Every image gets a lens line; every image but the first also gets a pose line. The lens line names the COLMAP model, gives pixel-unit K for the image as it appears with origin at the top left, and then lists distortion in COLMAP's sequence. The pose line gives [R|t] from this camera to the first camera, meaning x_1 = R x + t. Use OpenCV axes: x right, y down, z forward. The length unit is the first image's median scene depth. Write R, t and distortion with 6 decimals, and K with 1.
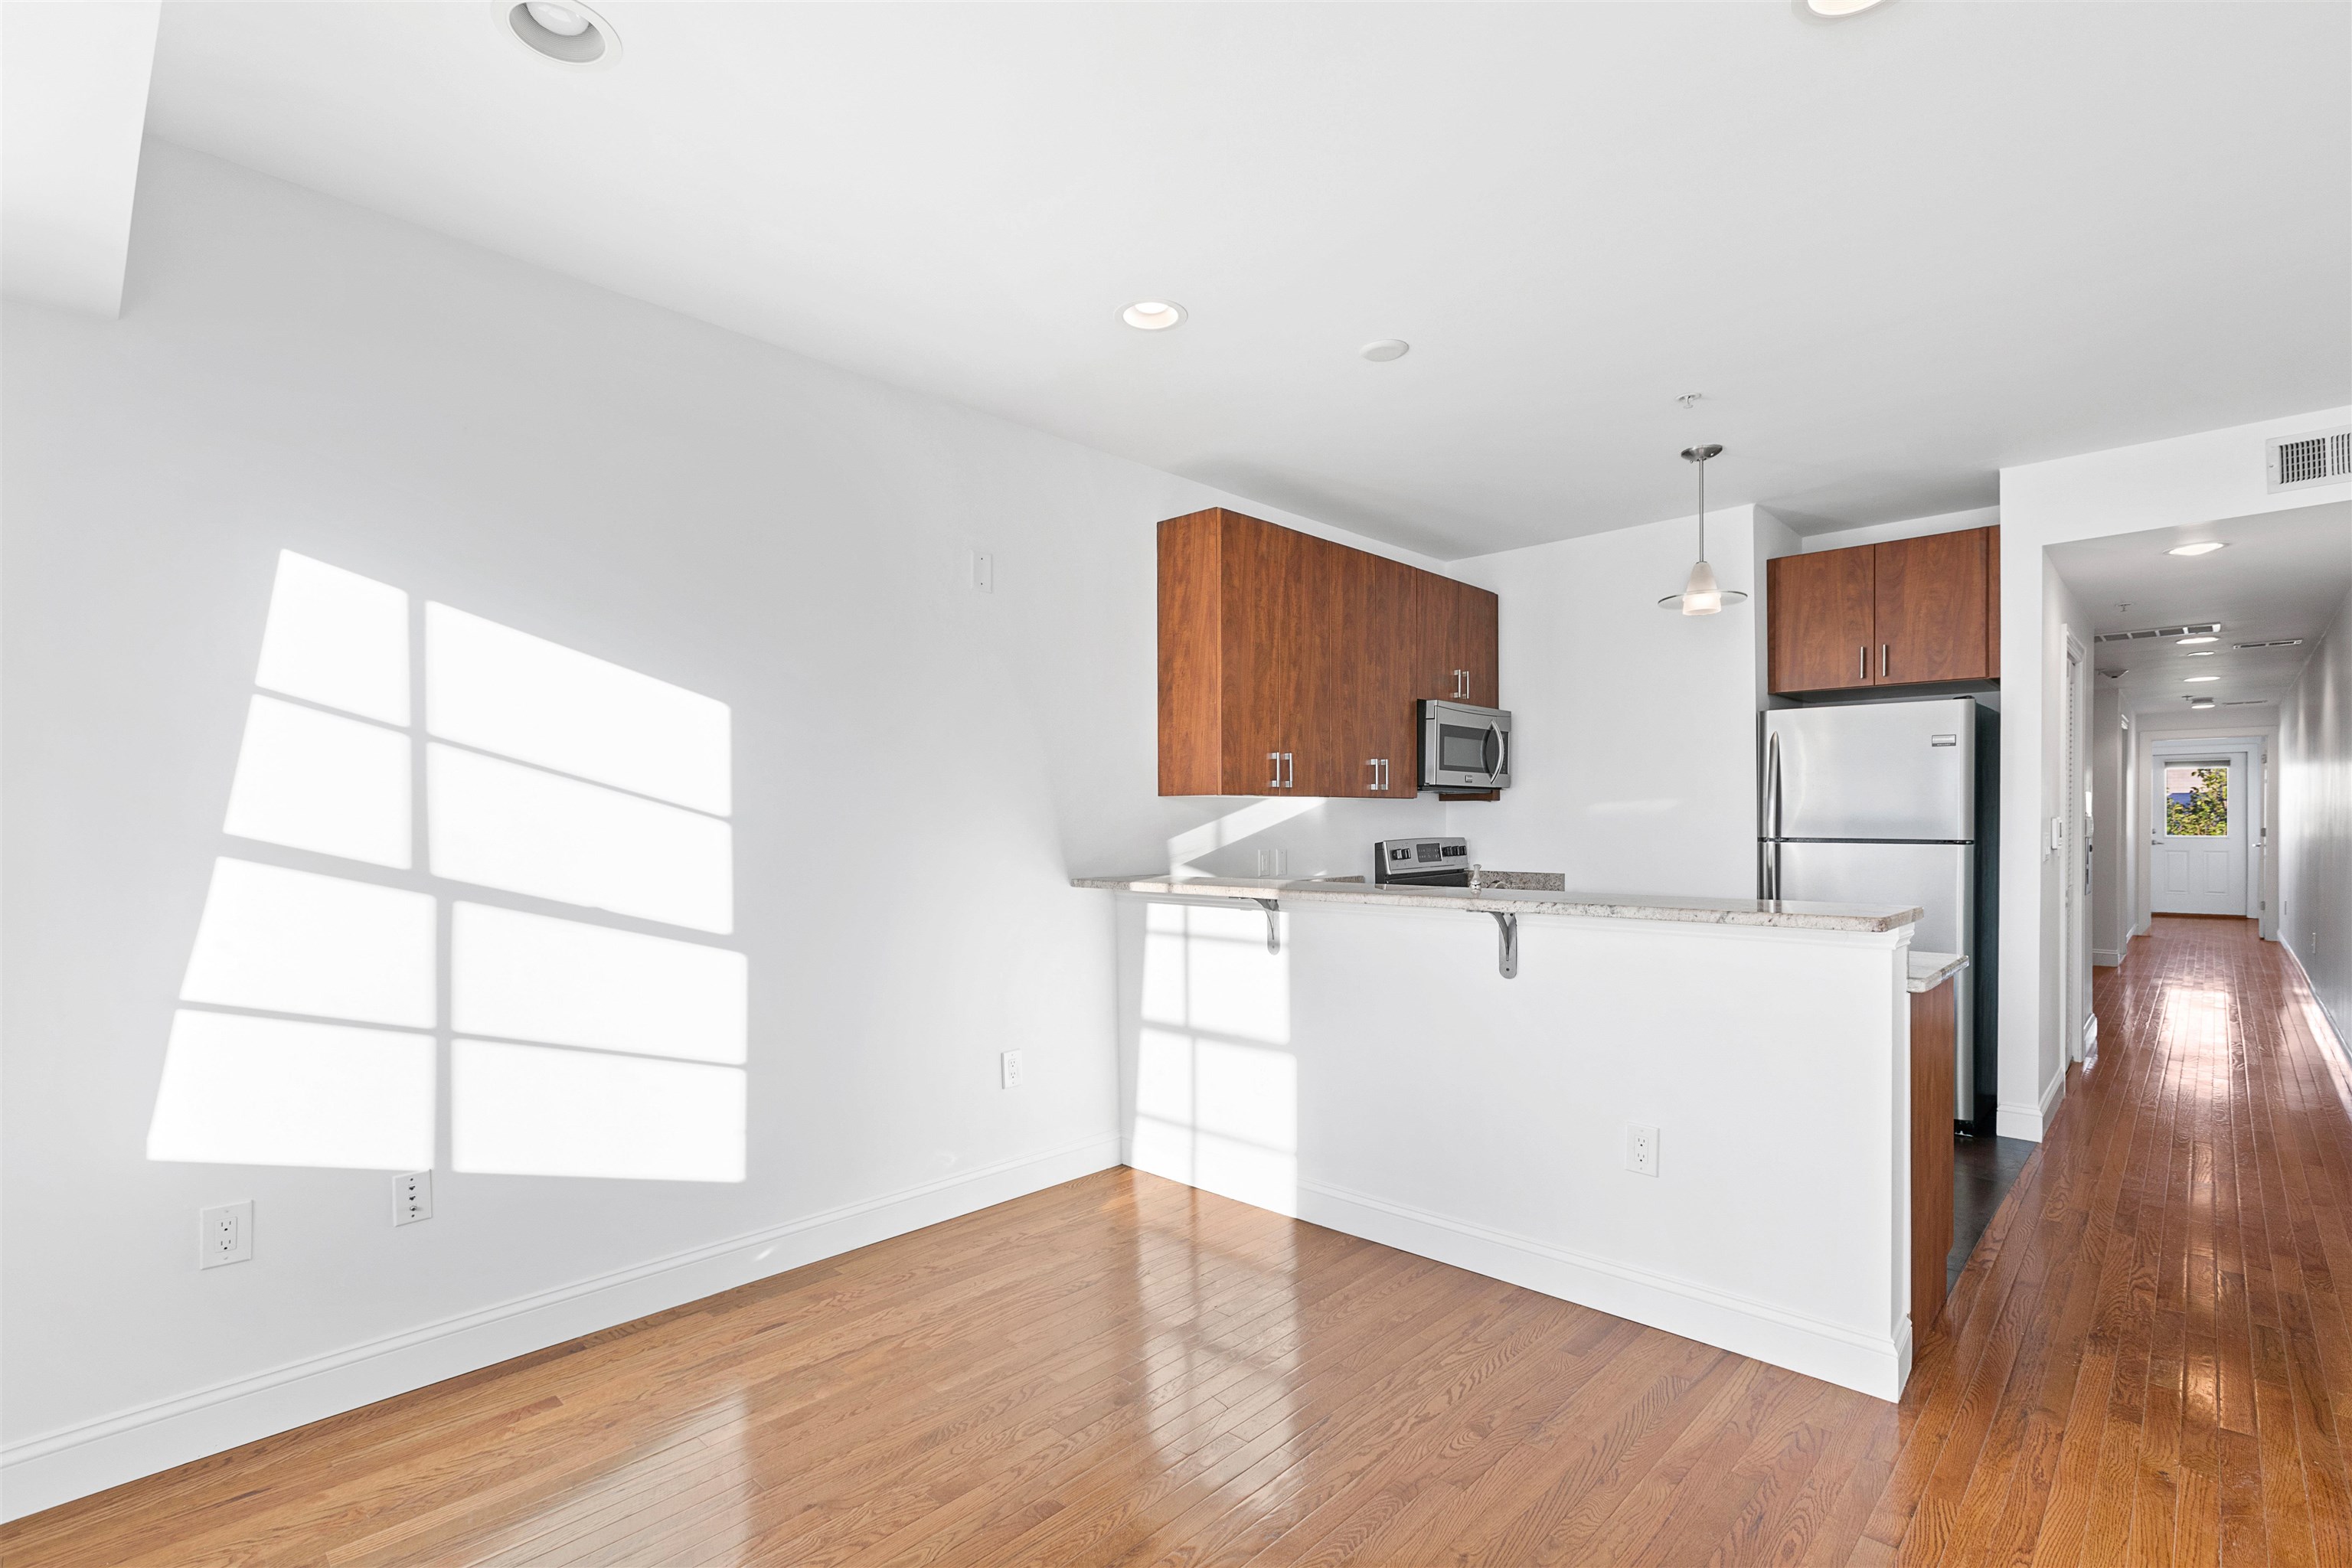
lens RADIAL K [[1088.8, 0, 1169.8], [0, 1088.8, 835.1], [0, 0, 1]] dist [-0.000699, 0.000131]
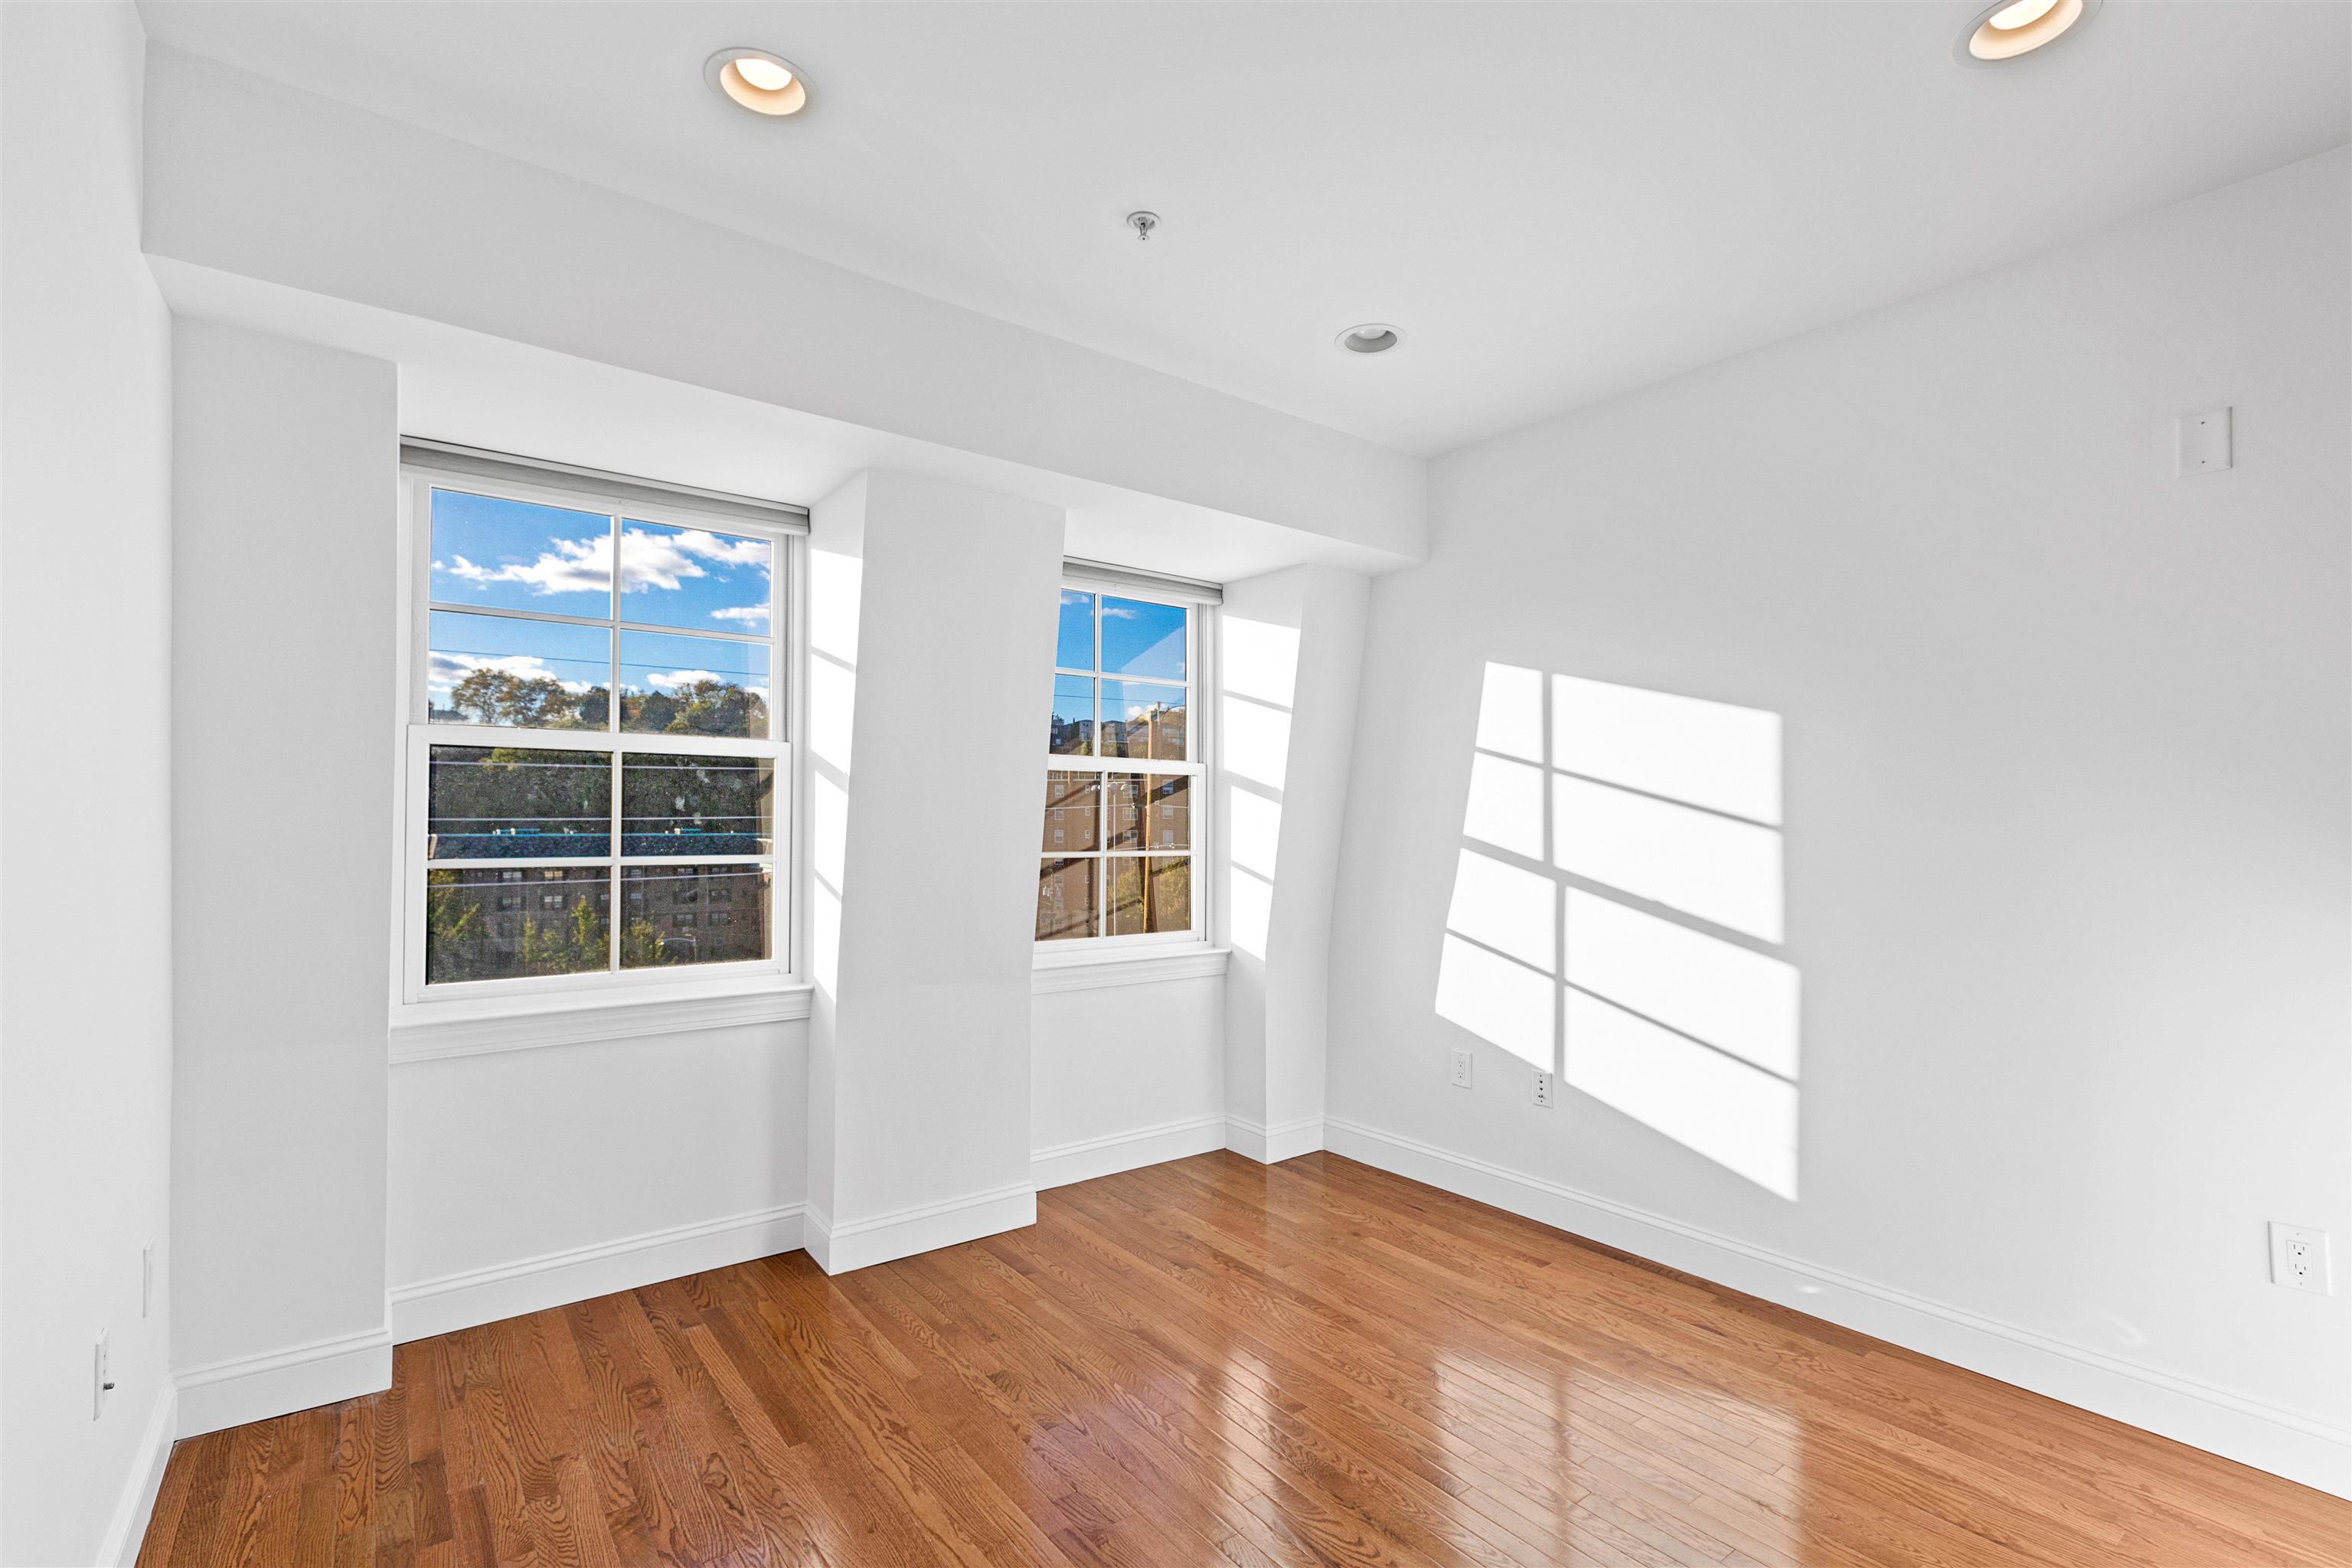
lens RADIAL K [[1050.2, 0, 1177.1], [0, 1050.2, 807.2], [0, 0, 1]] dist [-0.004009, 0.000109]
pose [[-0.158414, -0.016433, -0.987236, 0.426644], [-0.019268, 0.999723, -0.013549, -0.006806], [0.987185, 0.016876, -0.158687, 0.410370]]
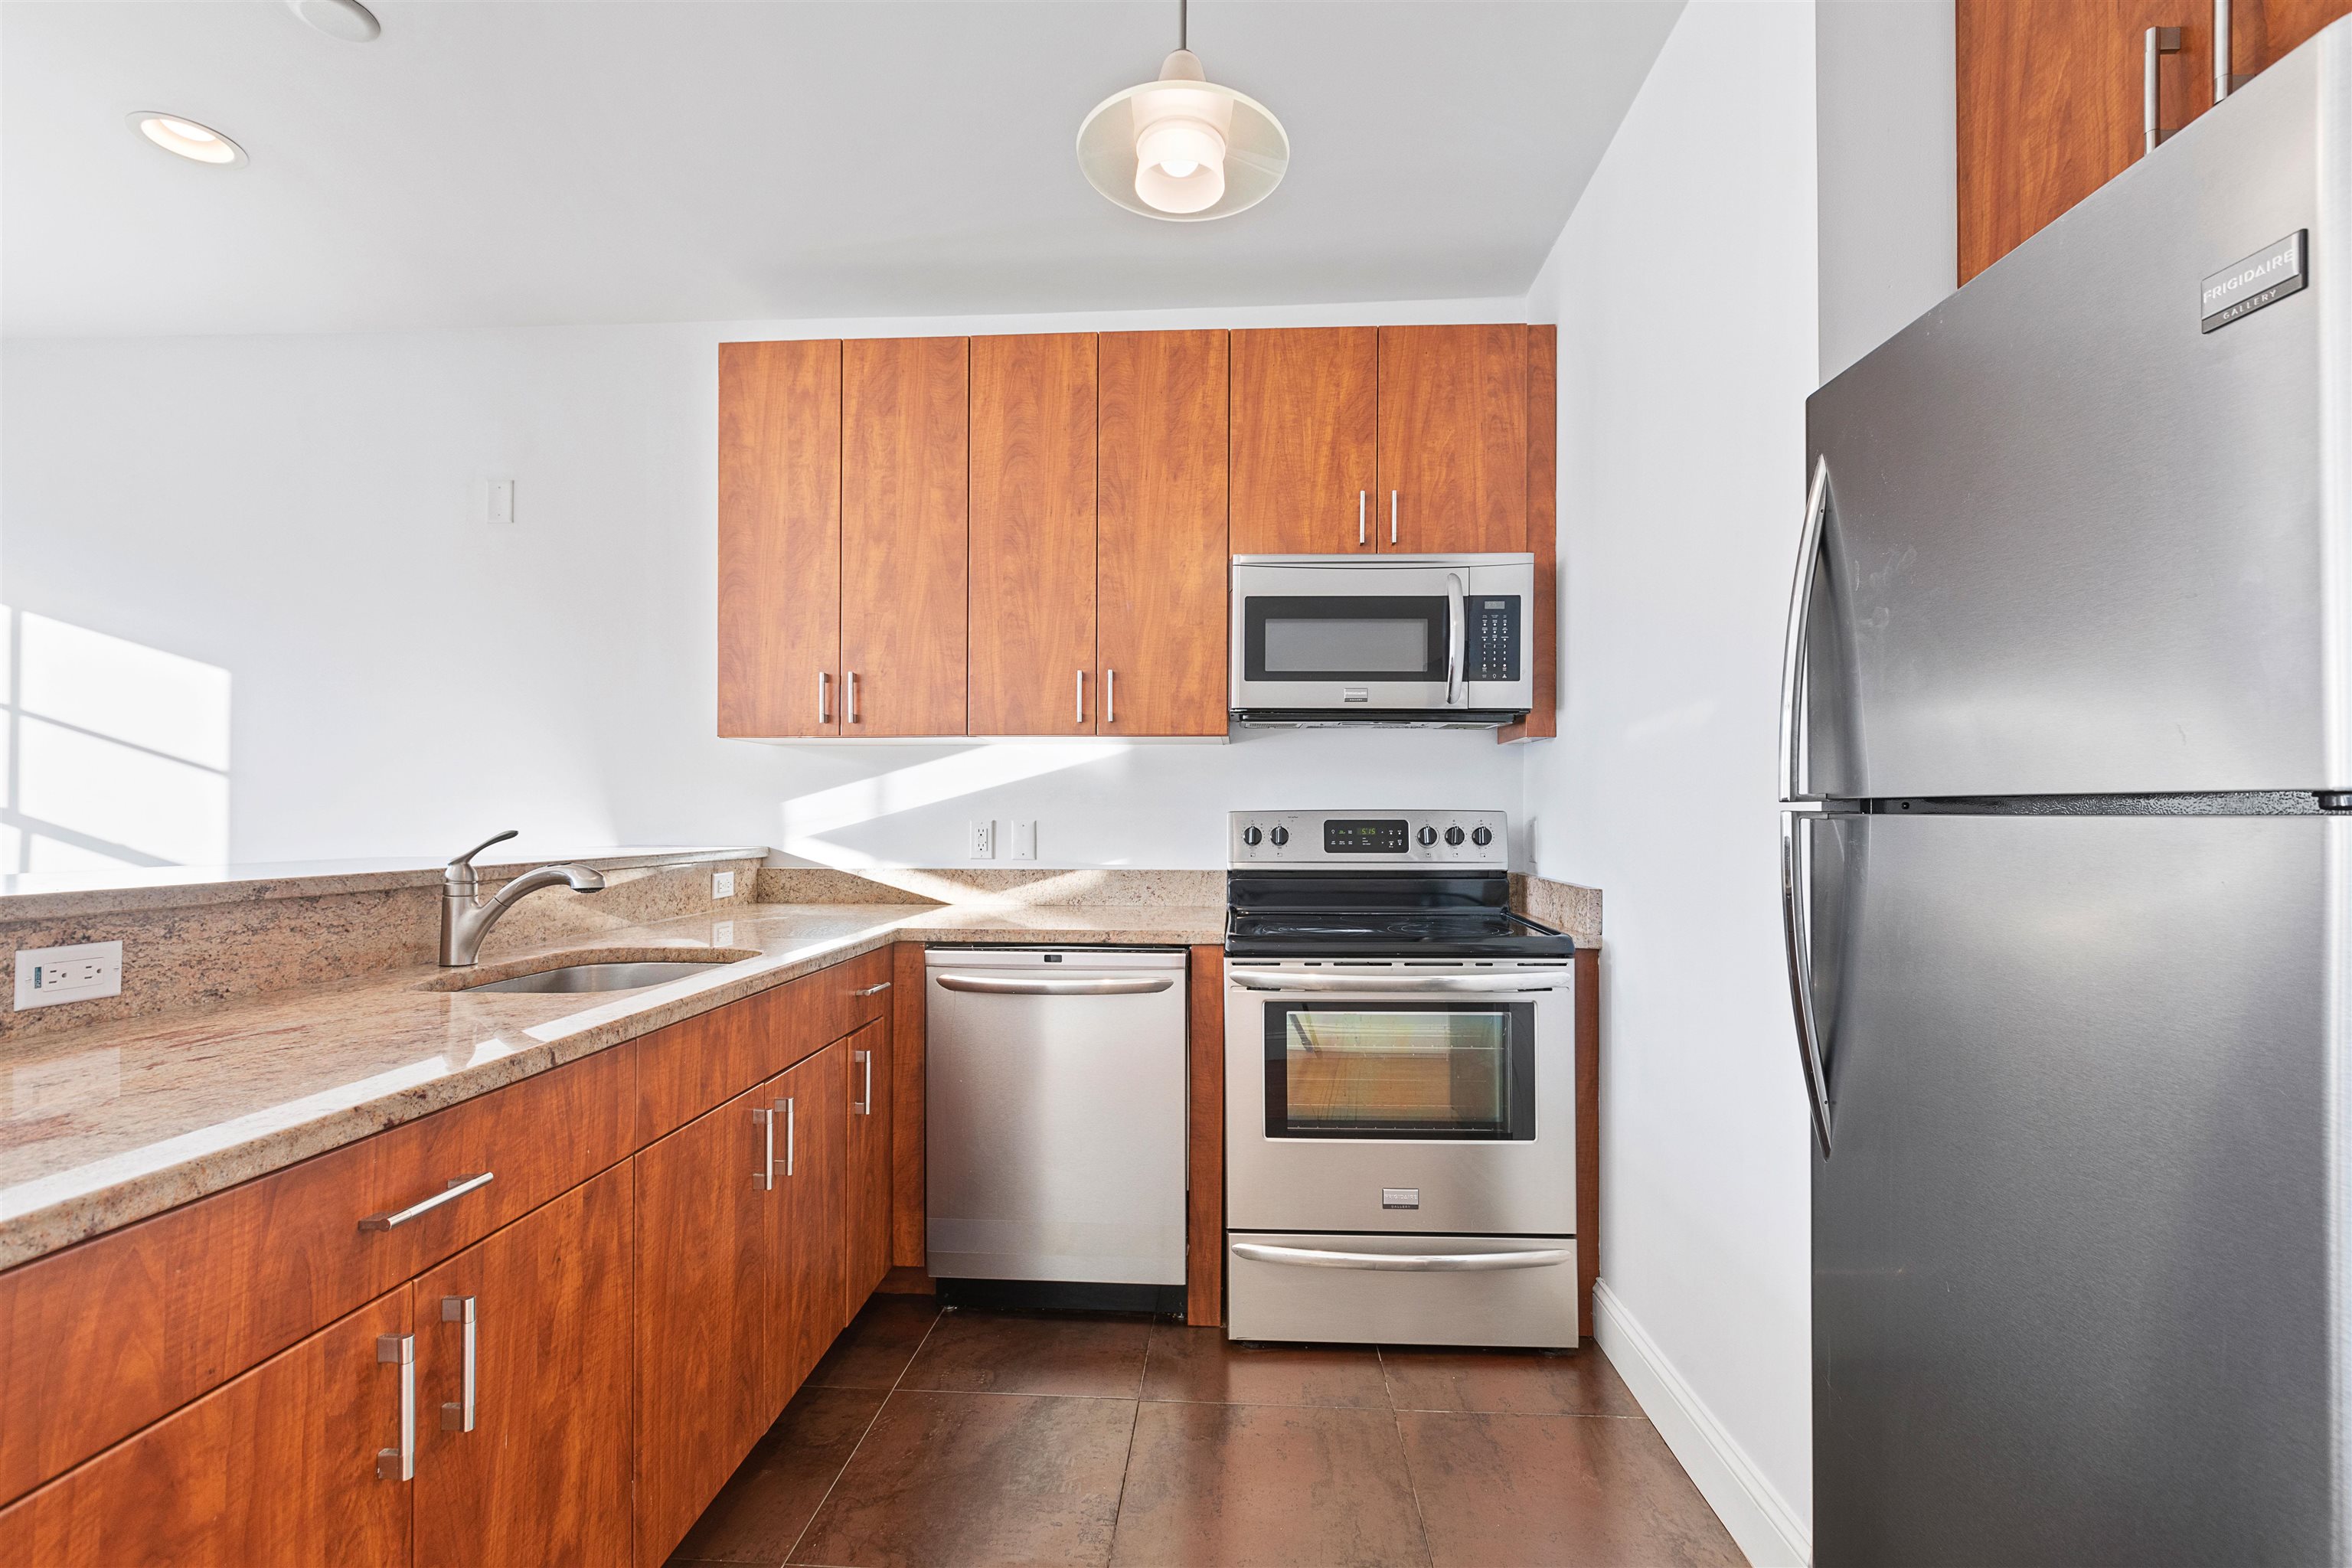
lens RADIAL K [[1050.2, 0, 1177.1], [0, 1050.2, 807.2], [0, 0, 1]] dist [-0.004009, 0.000109]
pose [[0.645648, 0.001973, -0.763633, 0.702929], [-0.017308, 0.999778, -0.012051, 0.011493], [0.763439, 0.020998, 0.645538, 0.708630]]
